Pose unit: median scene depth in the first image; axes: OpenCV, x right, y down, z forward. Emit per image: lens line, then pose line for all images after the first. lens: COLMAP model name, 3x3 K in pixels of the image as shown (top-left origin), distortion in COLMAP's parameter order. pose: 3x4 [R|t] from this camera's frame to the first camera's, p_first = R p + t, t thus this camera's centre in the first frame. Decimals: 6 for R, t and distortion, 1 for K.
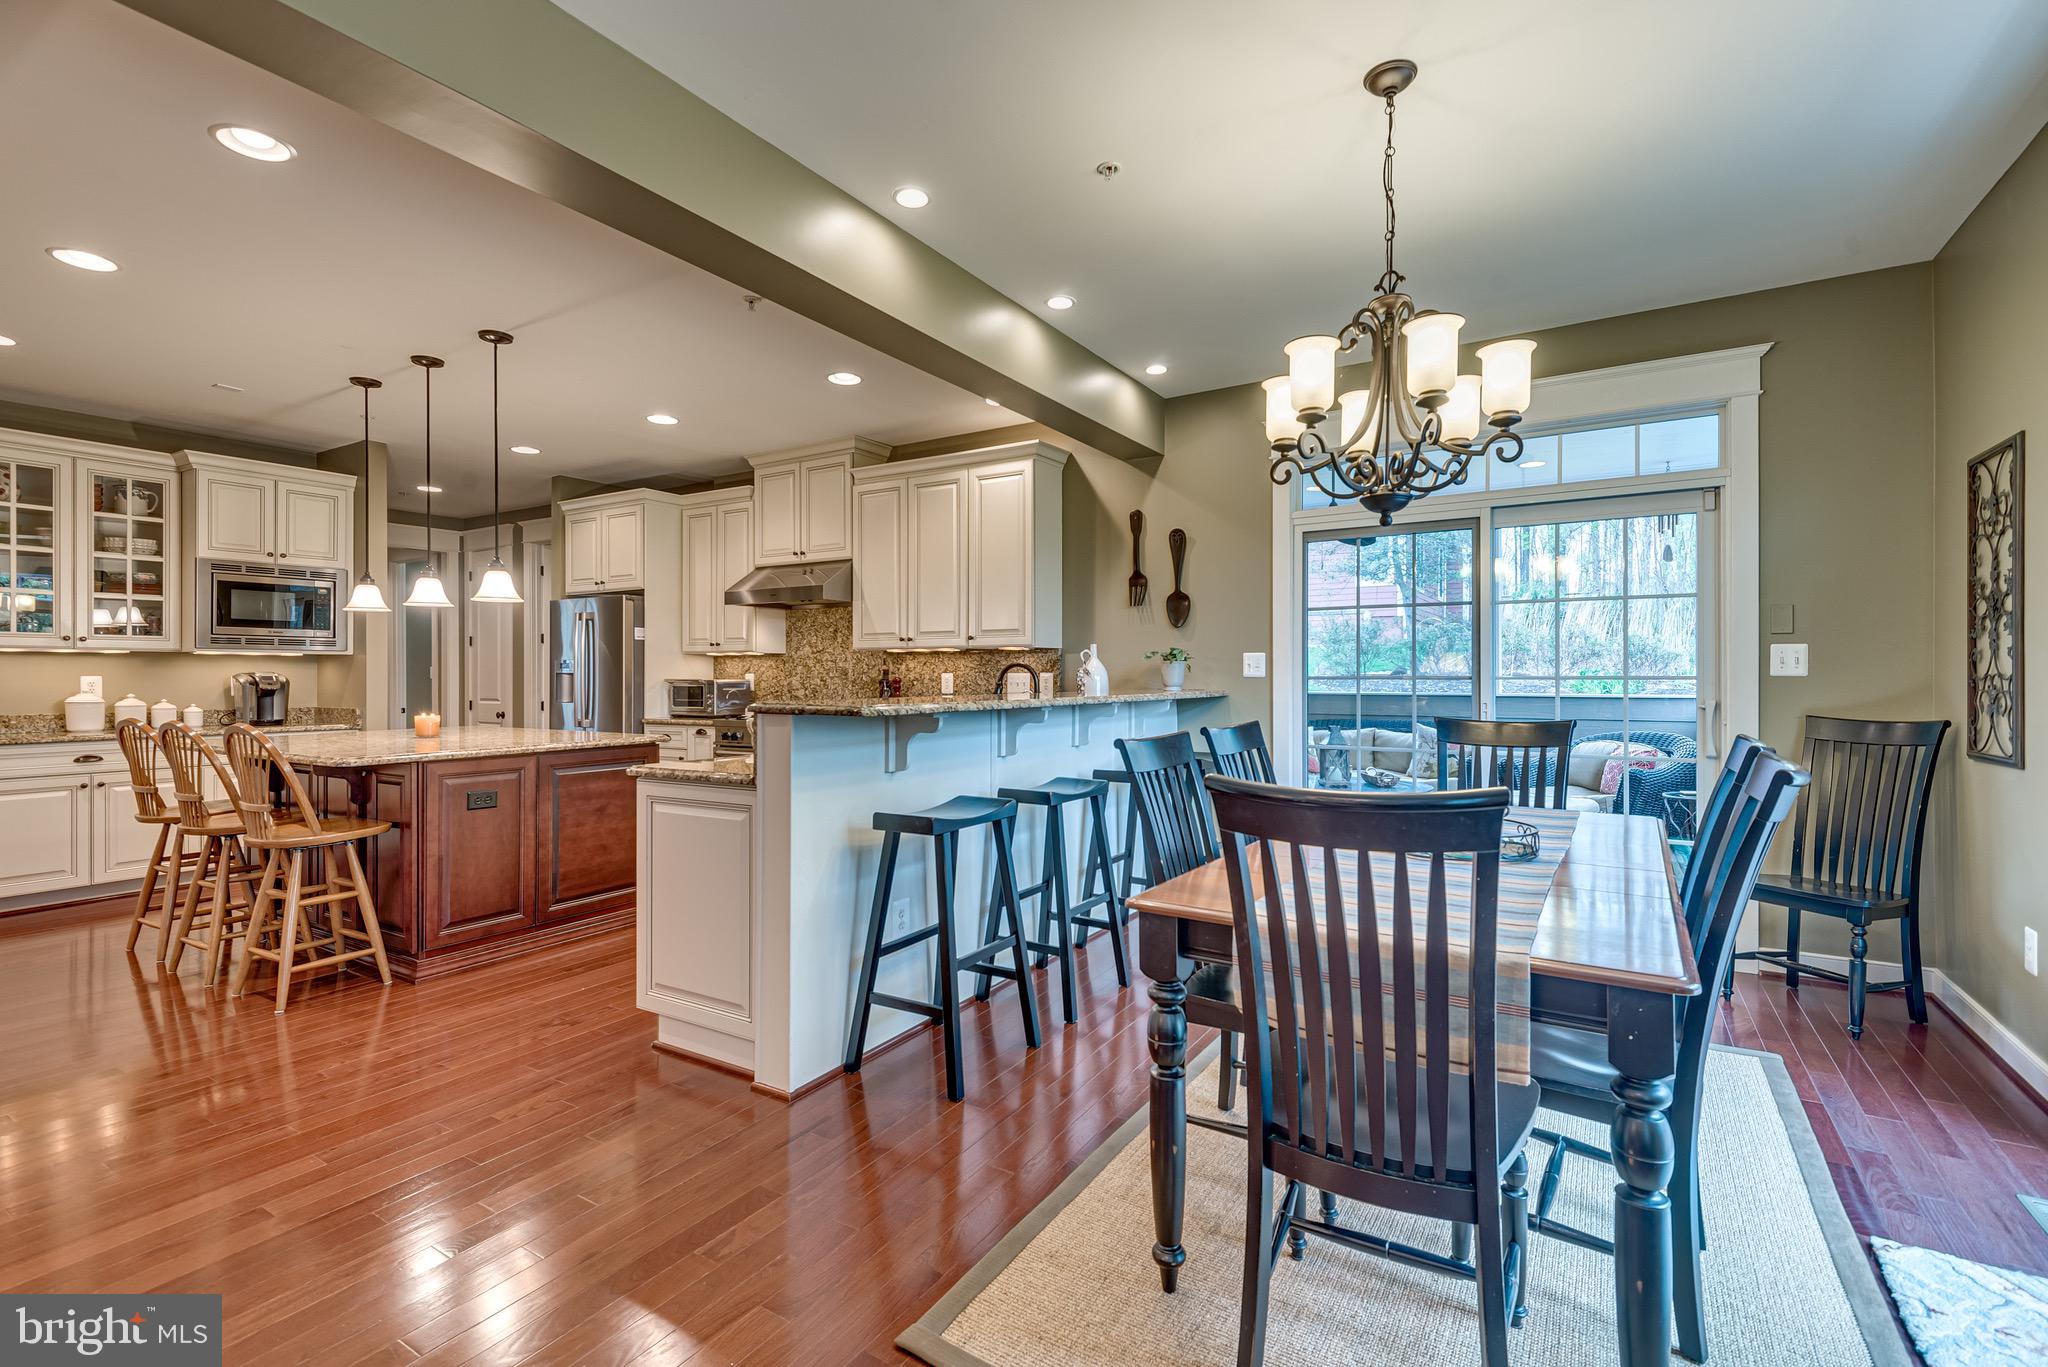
lens RADIAL K [[929.4, 0, 1007.7], [0, 929.4, 674.3], [0, 0, 1]] dist [0.031420, -0.014557]
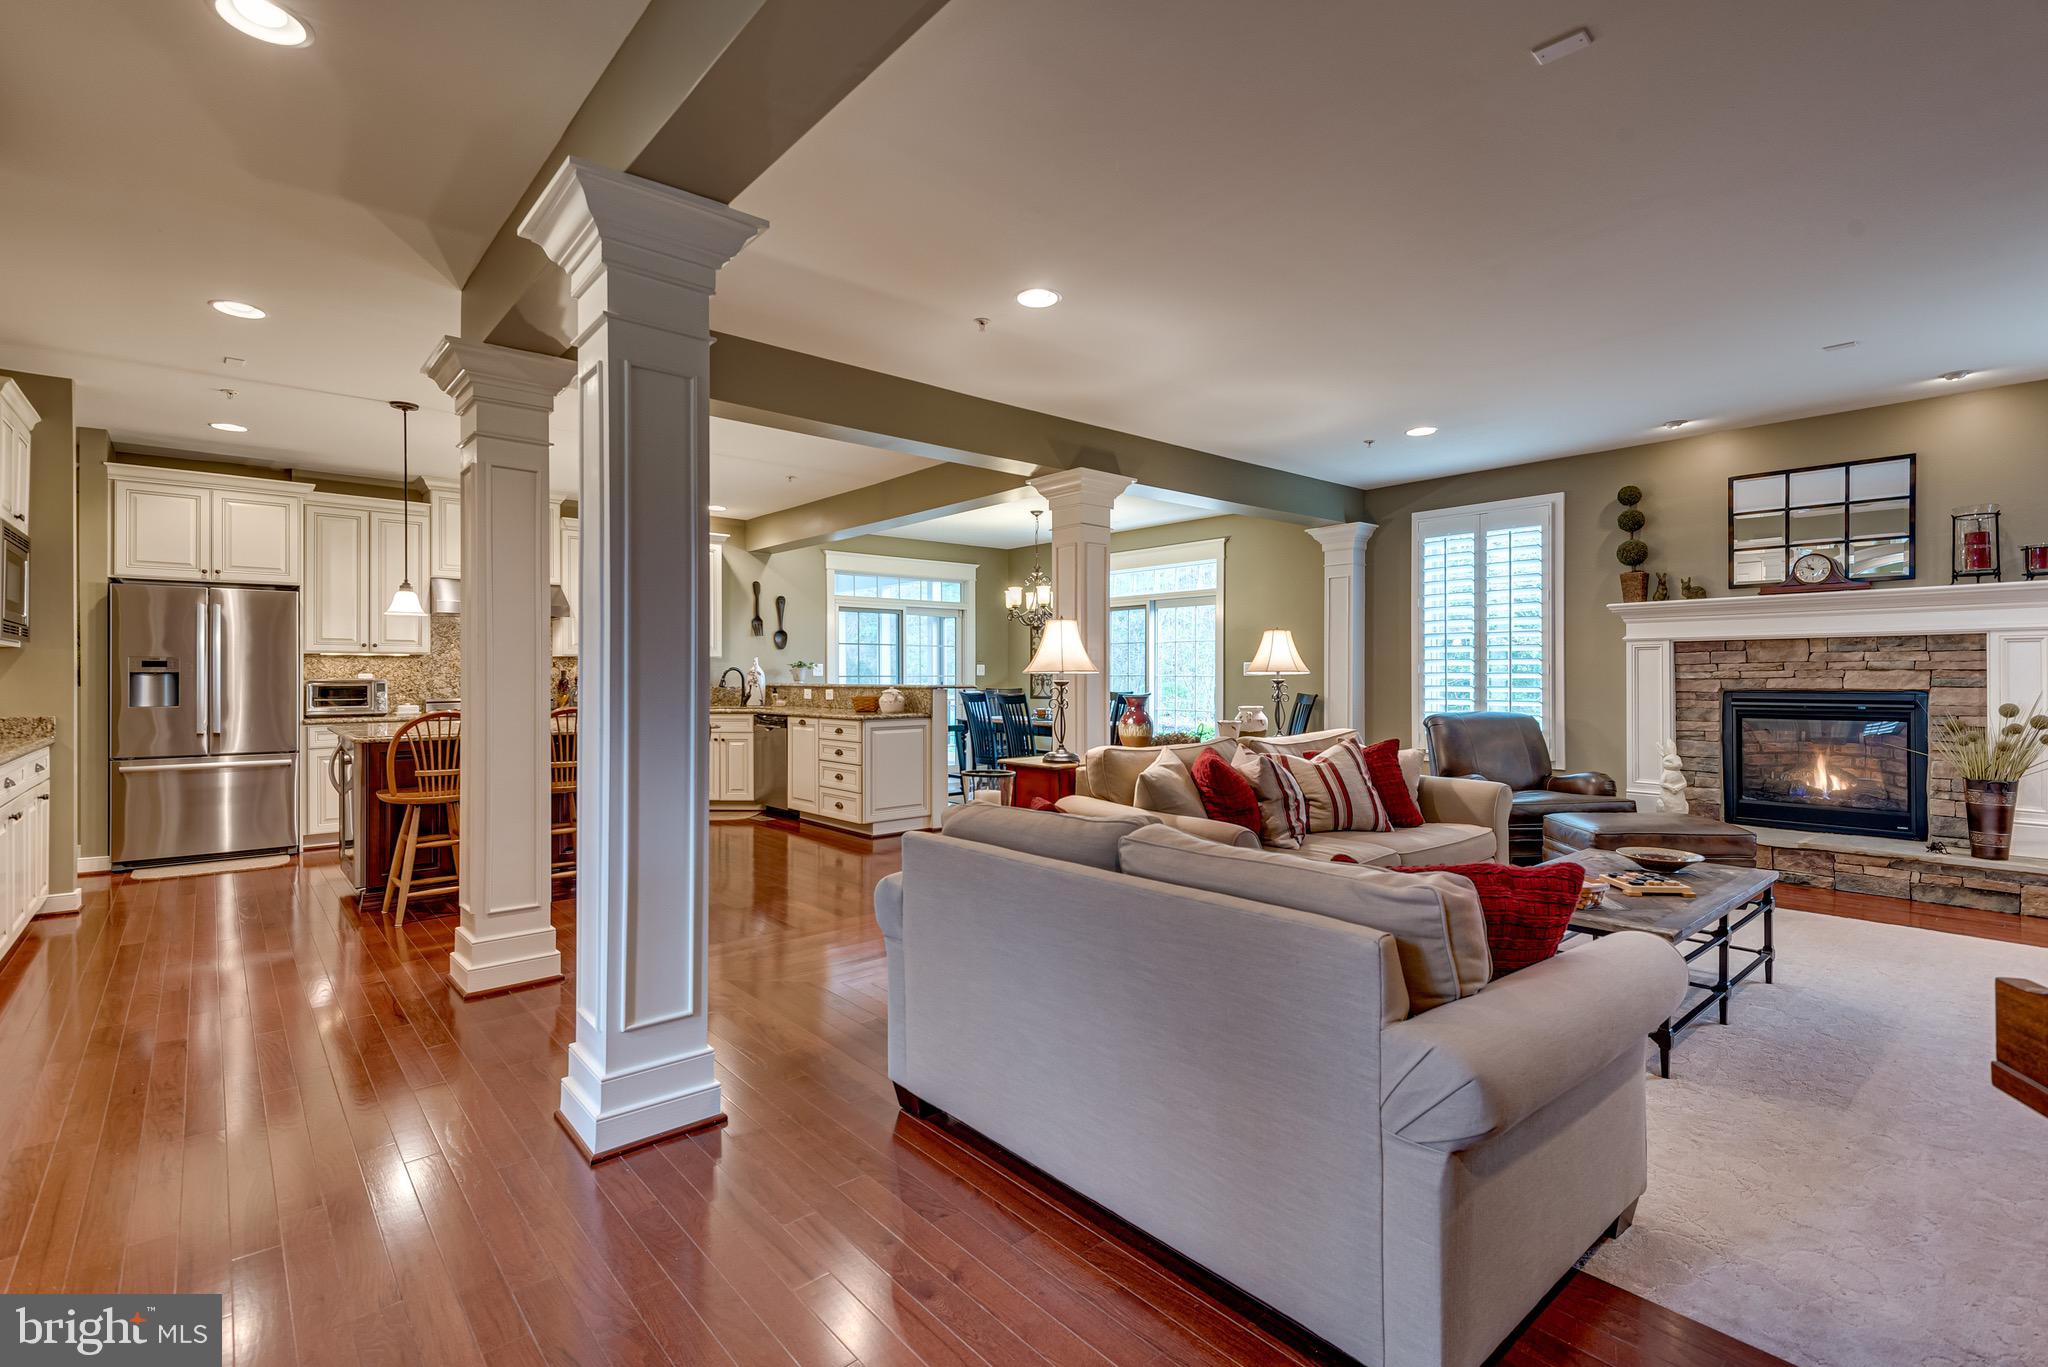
lens RADIAL K [[929.4, 0, 1013.1], [0, 929.4, 675.0], [0, 0, 1]] dist [0.031420, -0.014557]
pose [[0.305442, 0.001634, 0.952209, -1.359127], [-0.000382, 0.999999, -0.001594, 0.003456], [-0.952211, 0.000123, 0.305443, -0.002479]]
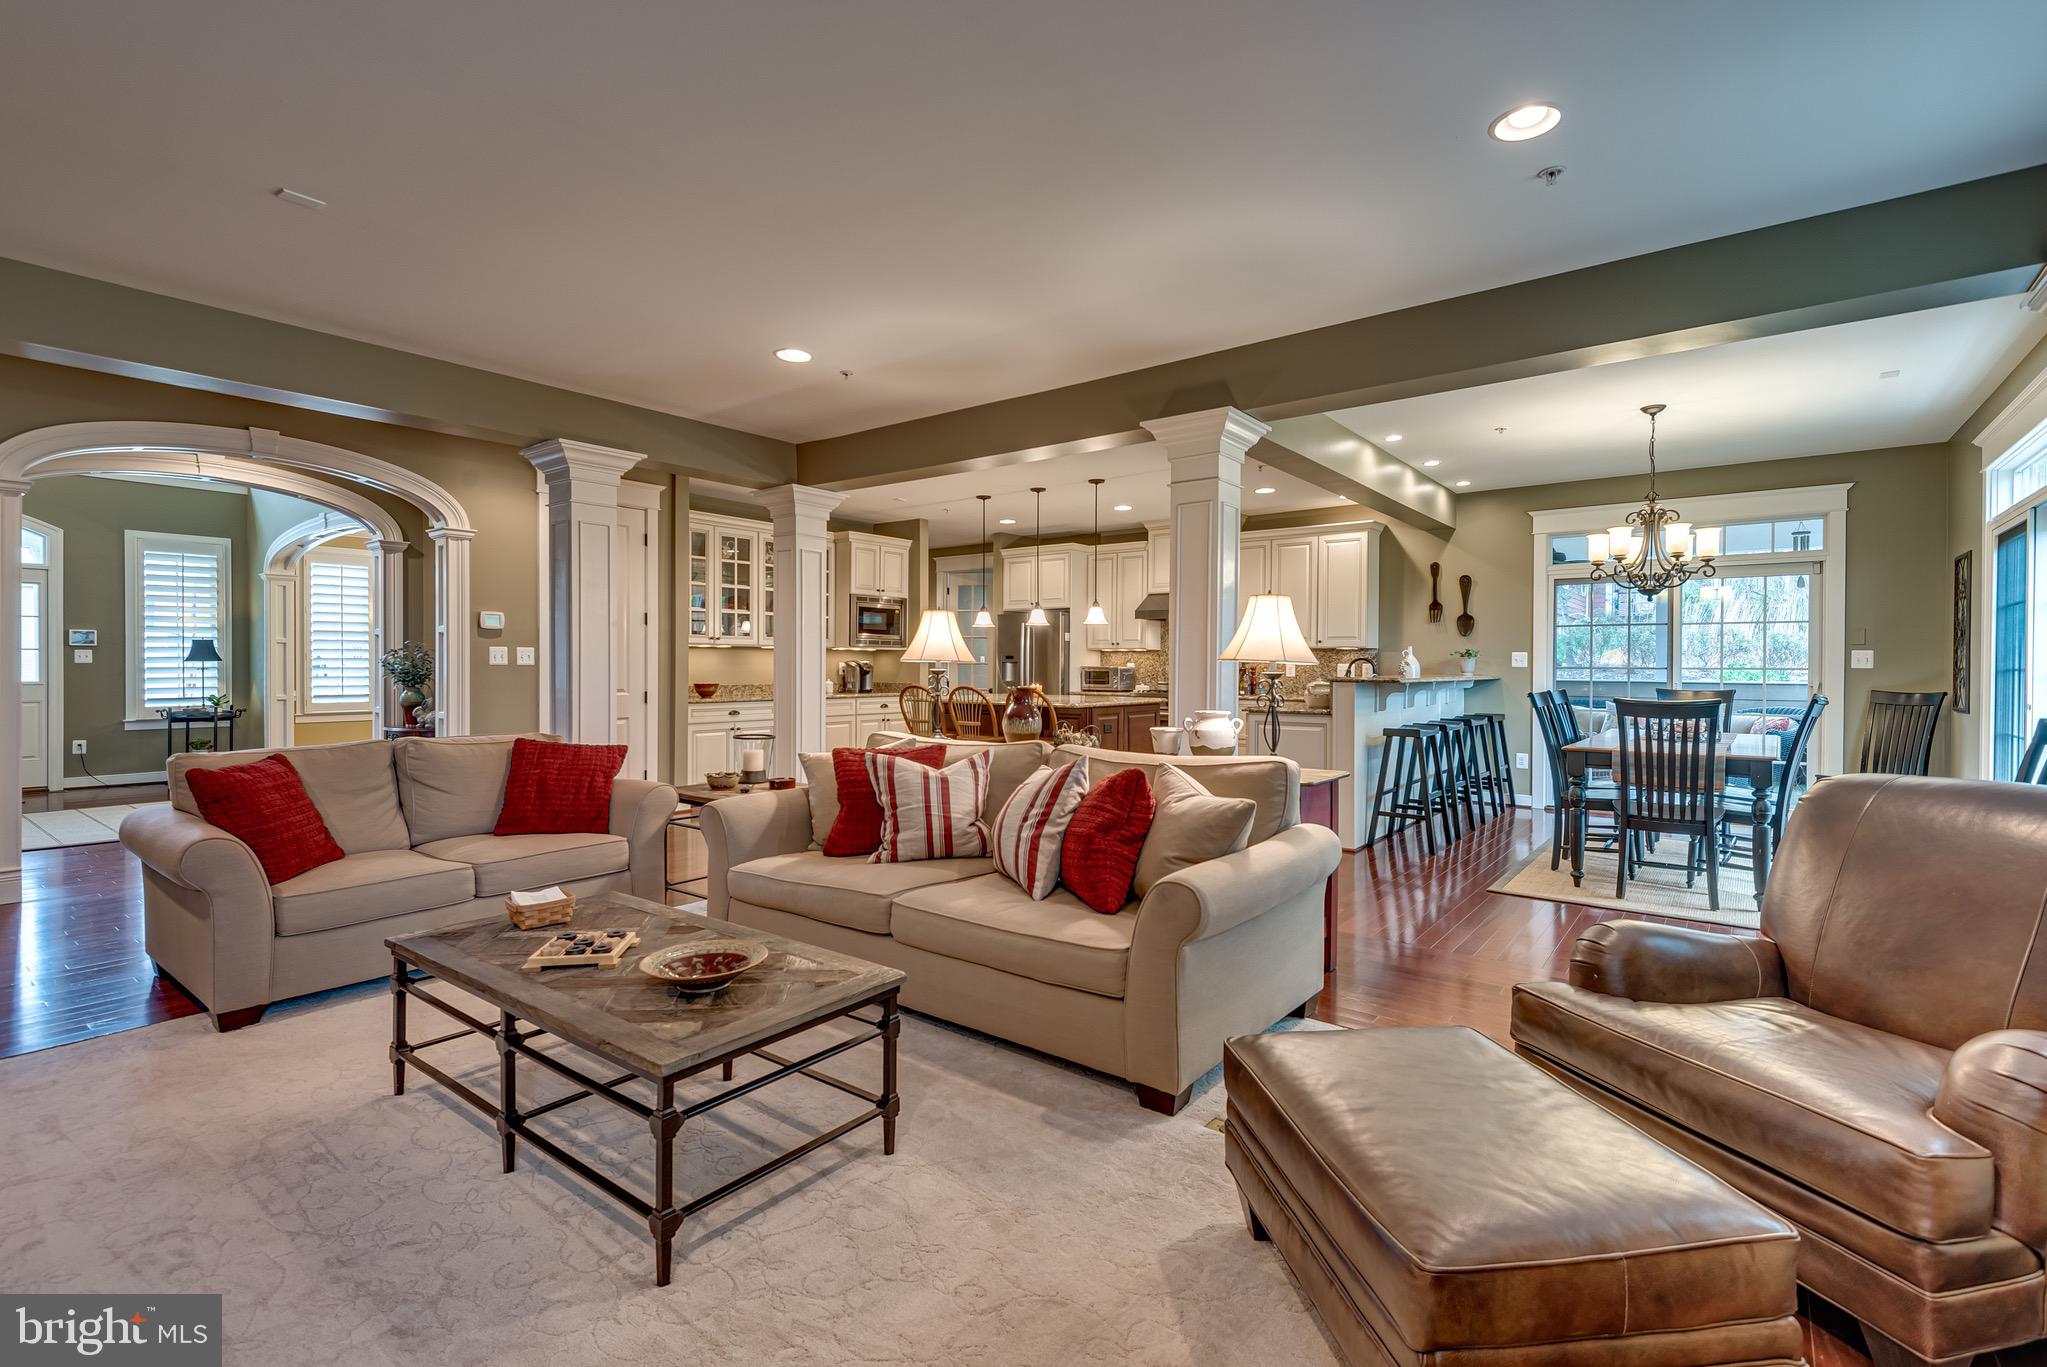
lens RADIAL K [[928.9, 0, 1009.1], [0, 928.9, 668.3], [0, 0, 1]] dist [0.031420, -0.014557]
pose [[0.994883, 0.006511, -0.100821, -0.415173], [-0.005986, 0.999967, 0.005510, 0.000907], [0.100853, -0.004878, 0.994889, -0.652125]]
